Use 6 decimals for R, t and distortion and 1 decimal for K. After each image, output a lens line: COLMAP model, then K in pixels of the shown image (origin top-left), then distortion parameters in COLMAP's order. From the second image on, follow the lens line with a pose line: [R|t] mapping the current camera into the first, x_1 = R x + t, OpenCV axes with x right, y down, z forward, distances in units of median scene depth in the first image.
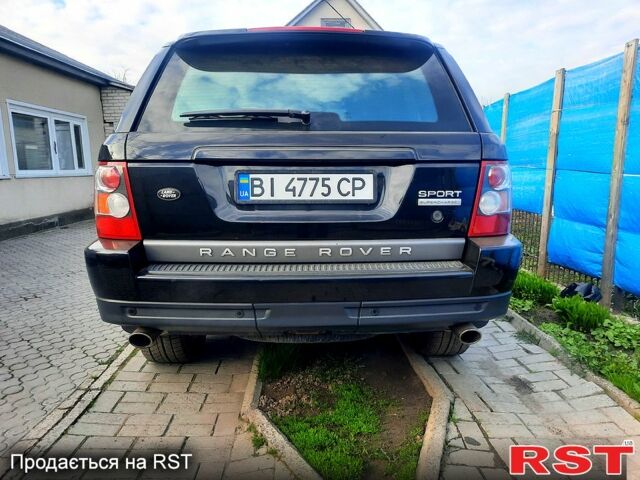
lens RADIAL K [[448.5, 0, 320.0], [0, 448.5, 240.0], [0, 0, 1]] dist [-0.001483, 0.002271]
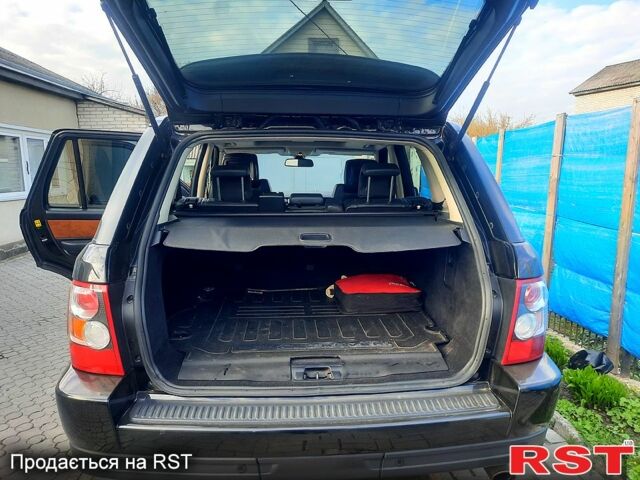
lens RADIAL K [[451.0, 0, 320.0], [0, 451.0, 240.0], [0, 0, 1]] dist [-0.002567, -0.001142]
pose [[0.999136, 0.001809, 0.041525, -0.029281], [-0.001484, 0.999968, -0.007857, -0.115246], [-0.041538, 0.007788, 0.999107, 0.060297]]
